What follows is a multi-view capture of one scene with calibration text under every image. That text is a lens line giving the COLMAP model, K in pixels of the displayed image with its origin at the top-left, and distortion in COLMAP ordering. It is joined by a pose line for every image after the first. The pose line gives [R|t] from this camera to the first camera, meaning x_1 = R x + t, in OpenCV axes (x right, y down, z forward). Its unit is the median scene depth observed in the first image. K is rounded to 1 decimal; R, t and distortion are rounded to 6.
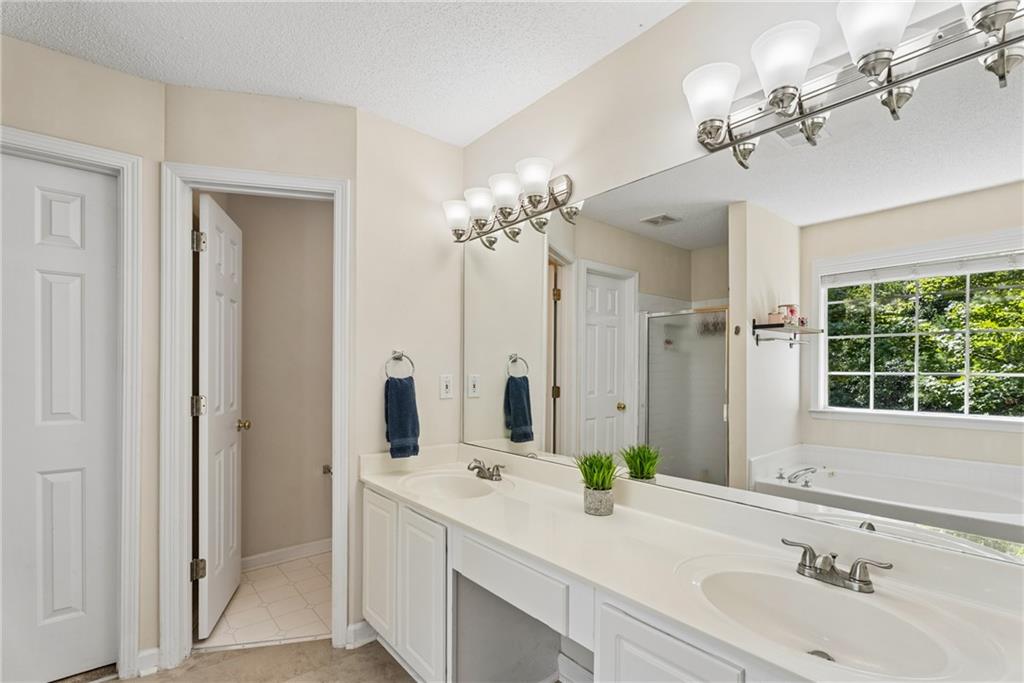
lens RADIAL K [[457.2, 0, 501.4], [0, 457.2, 381.0], [0, 0, 1]] dist [0.002591, -0.002792]
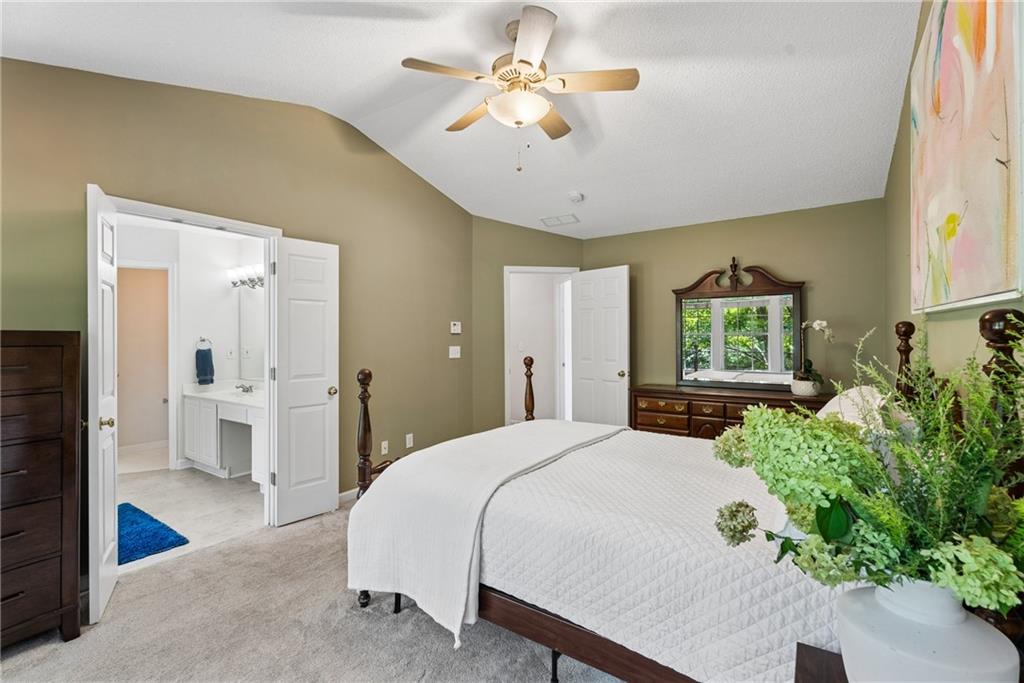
lens RADIAL K [[457.2, 0, 512.7], [0, 457.2, 340.5], [0, 0, 1]] dist [0.002591, -0.002792]
pose [[0.958218, -0.013180, 0.285735, 0.746935], [0.015132, 0.999875, -0.004625, -0.021111], [-0.285638, 0.008755, 0.958298, -2.001201]]
